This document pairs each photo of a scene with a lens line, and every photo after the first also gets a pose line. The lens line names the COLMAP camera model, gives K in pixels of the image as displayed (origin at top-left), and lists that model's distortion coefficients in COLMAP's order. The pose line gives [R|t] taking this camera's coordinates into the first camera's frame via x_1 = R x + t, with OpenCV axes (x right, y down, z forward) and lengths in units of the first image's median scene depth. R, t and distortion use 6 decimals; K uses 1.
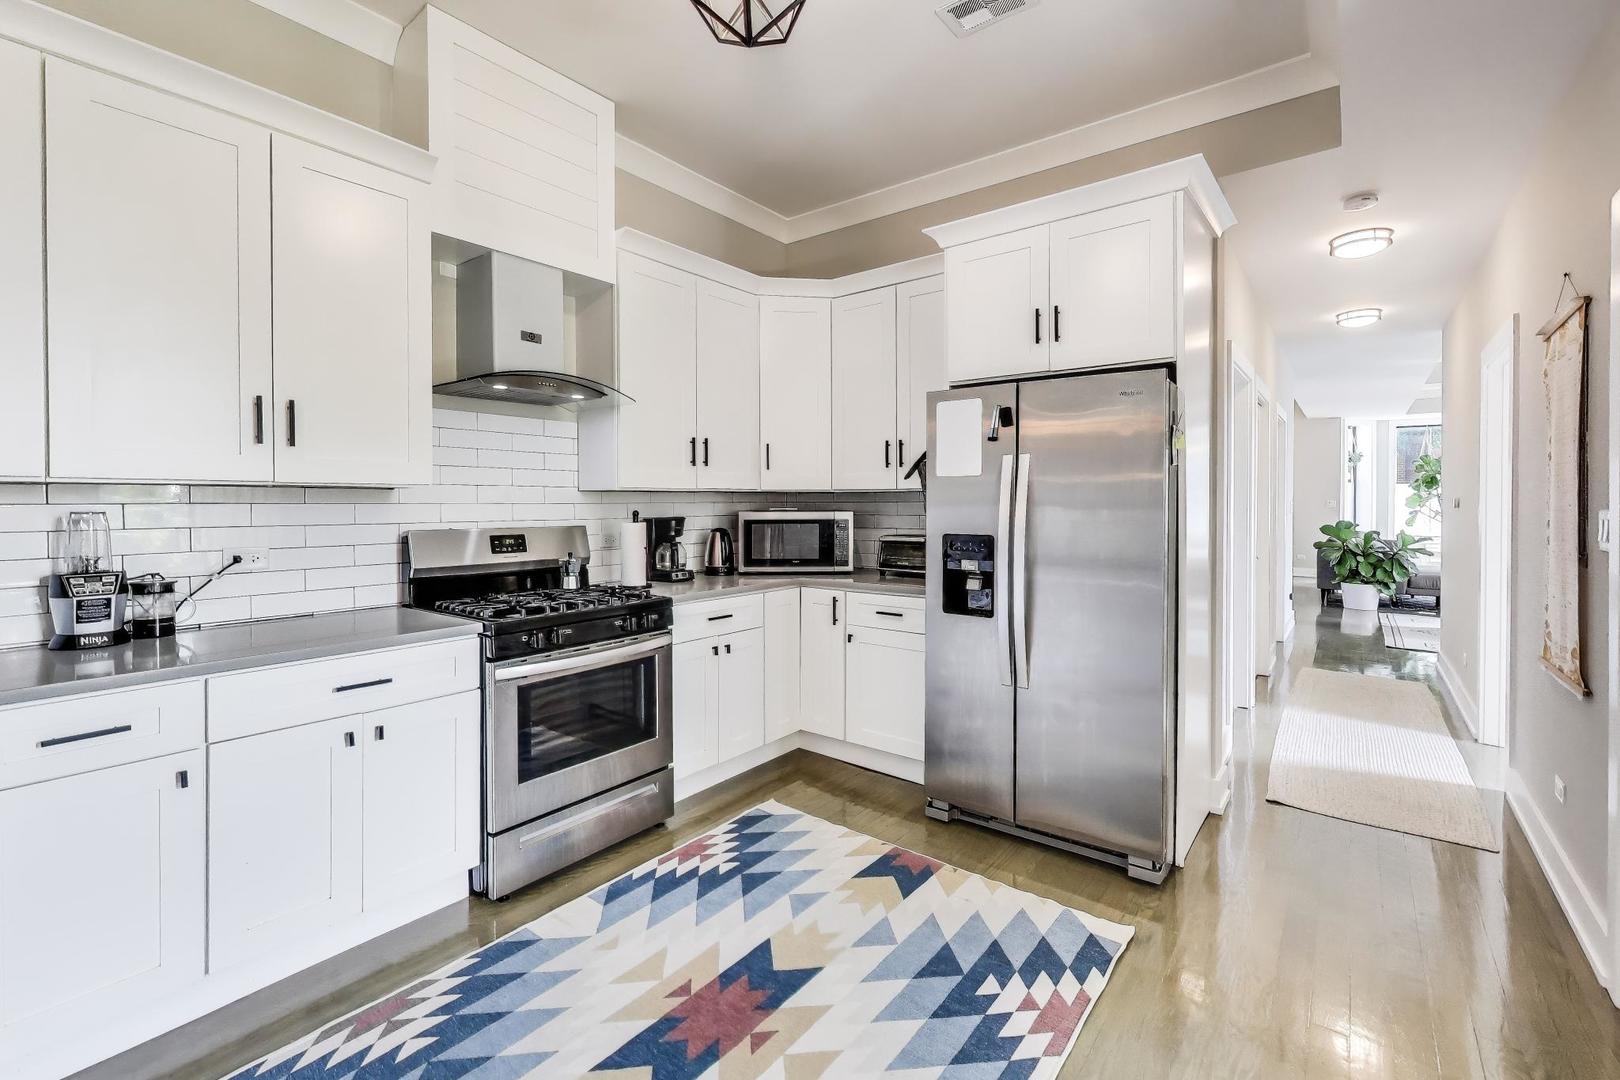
lens RADIAL K [[710.5, 0, 812.3], [0, 710.5, 506.4], [0, 0, 1]] dist [0.008581, 0.000393]
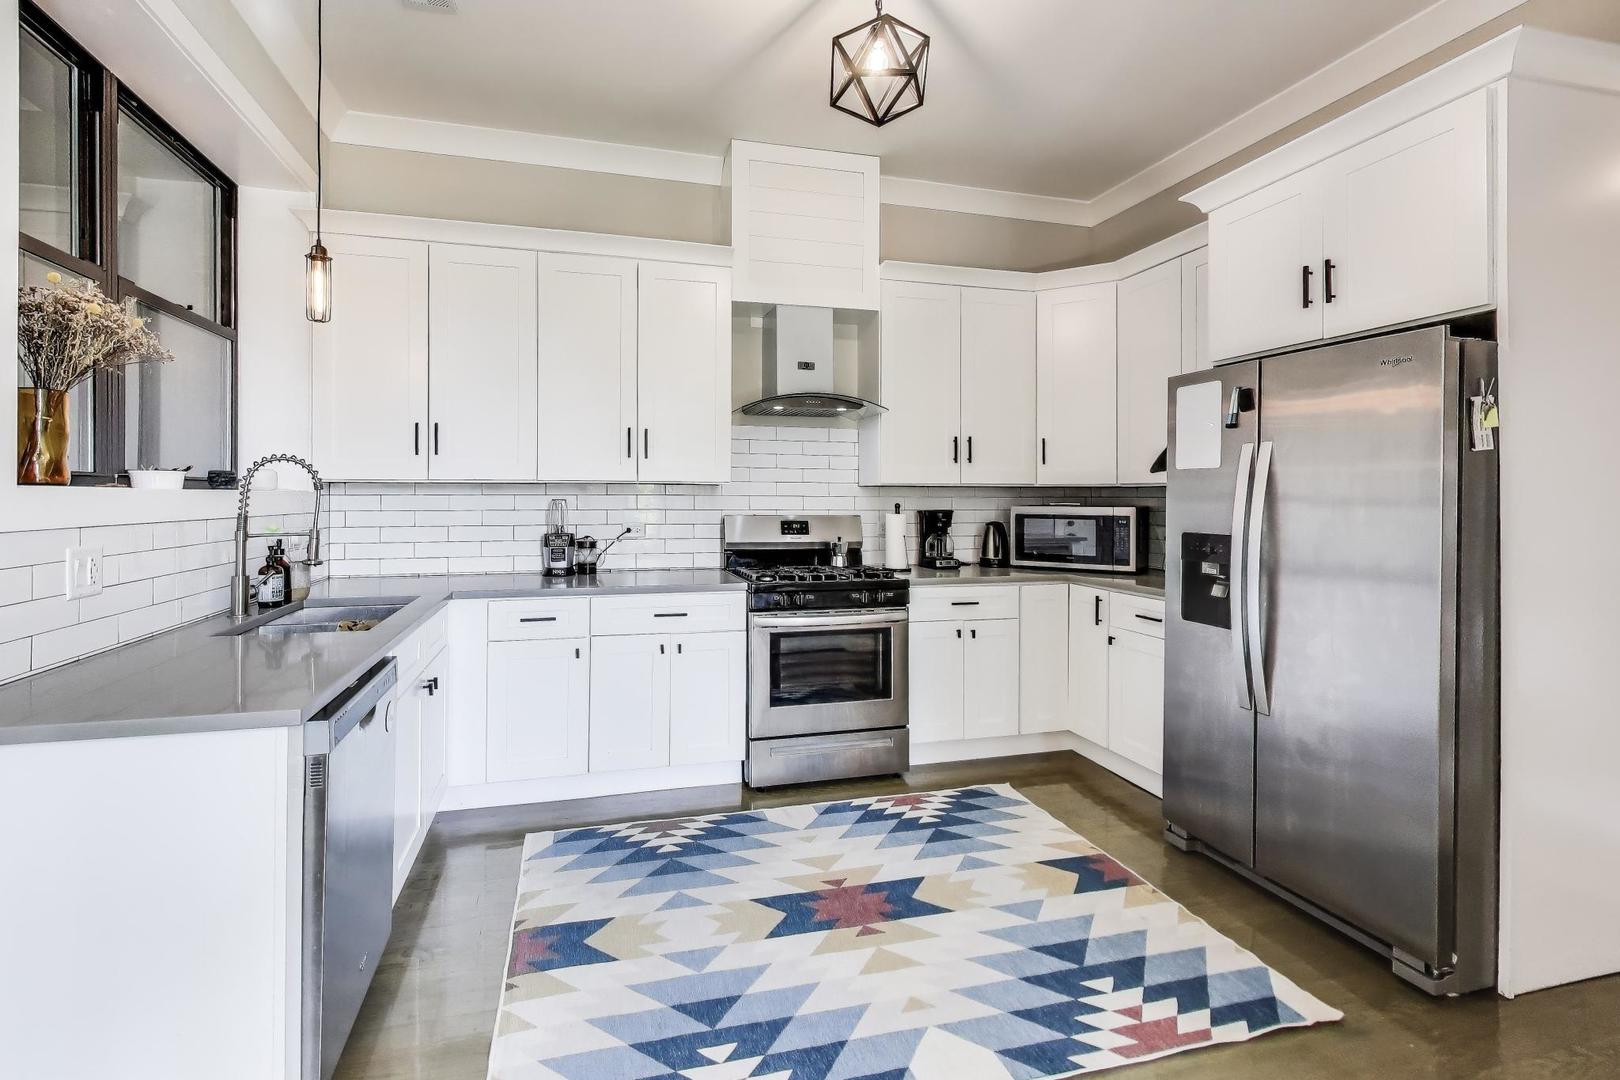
lens RADIAL K [[710.5, 0, 739.9], [0, 710.5, 493.9], [0, 0, 1]] dist [0.008581, 0.000393]
pose [[0.782487, 0.003408, -0.622658, 0.327467], [-0.010440, 0.999916, -0.007647, 0.002480], [0.622579, 0.012484, 0.782457, -0.069402]]
